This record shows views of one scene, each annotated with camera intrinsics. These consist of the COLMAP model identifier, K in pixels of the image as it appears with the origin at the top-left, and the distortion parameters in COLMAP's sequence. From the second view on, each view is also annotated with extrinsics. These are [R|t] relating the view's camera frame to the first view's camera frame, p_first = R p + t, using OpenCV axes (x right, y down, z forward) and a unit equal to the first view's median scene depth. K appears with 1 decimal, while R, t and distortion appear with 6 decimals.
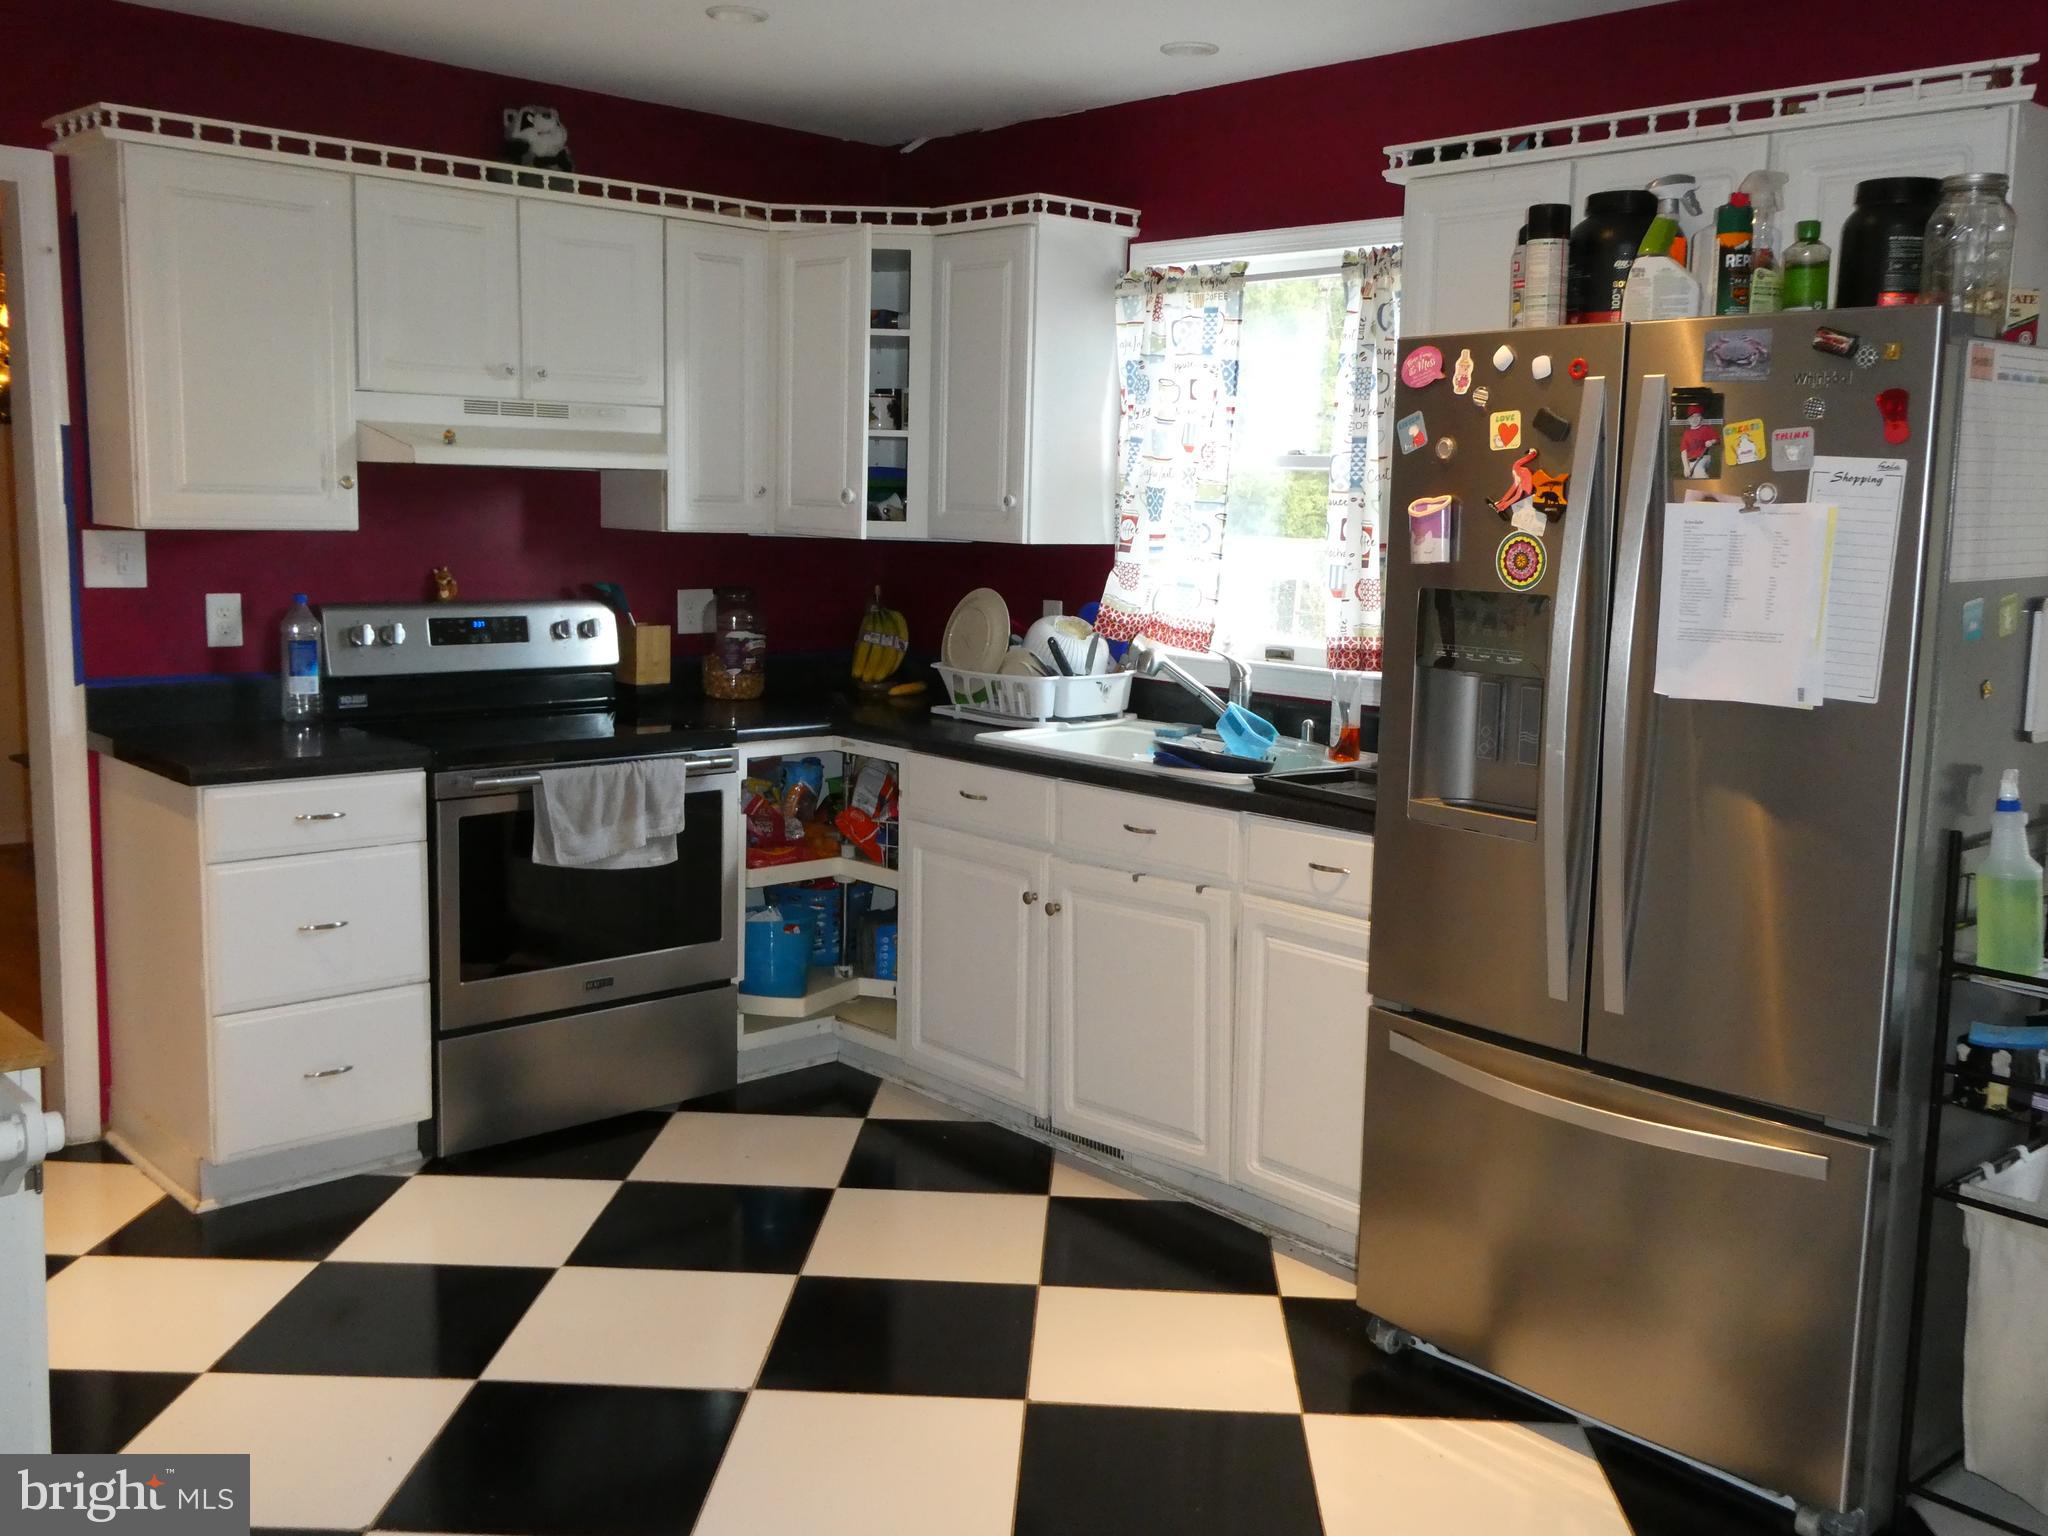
lens RADIAL K [[1873.4, 0, 1030.9], [0, 1873.4, 764.9], [0, 0, 1]] dist [-0.022015, 0.000000]
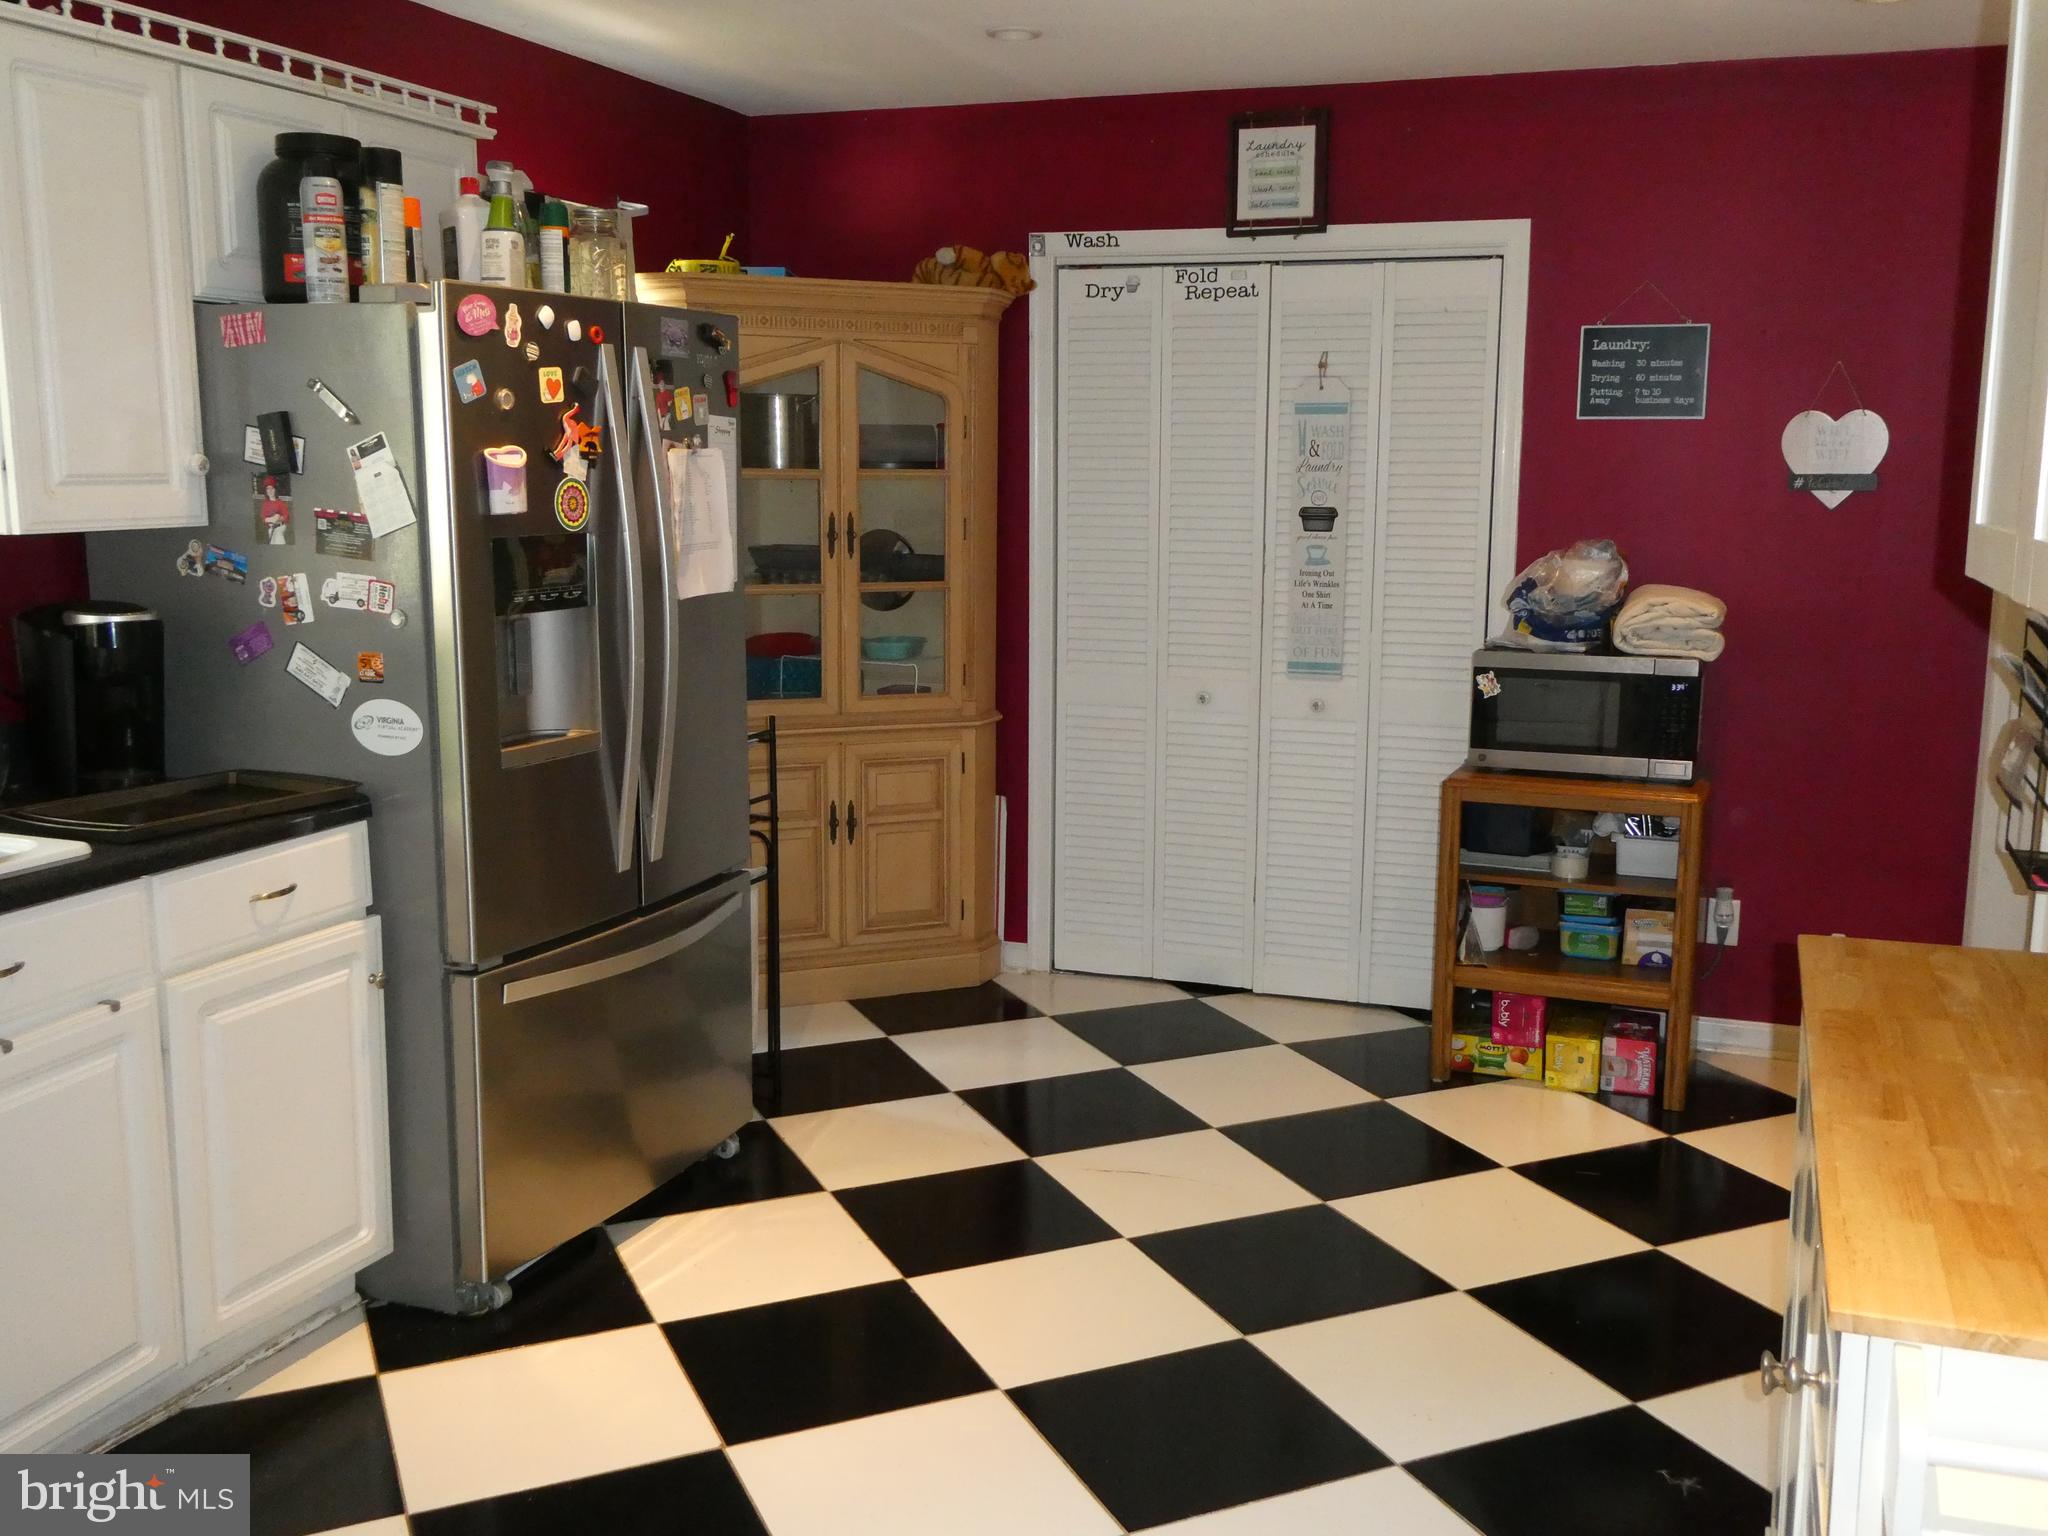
lens RADIAL K [[1873.4, 0, 1030.5], [0, 1873.4, 765.0], [0, 0, 1]] dist [-0.022015, 0.000000]
pose [[-0.453412, -0.175248, 0.873902, -0.853859], [0.103802, 0.963425, 0.247057, -0.204421], [-0.885236, 0.202731, -0.418638, 1.246009]]
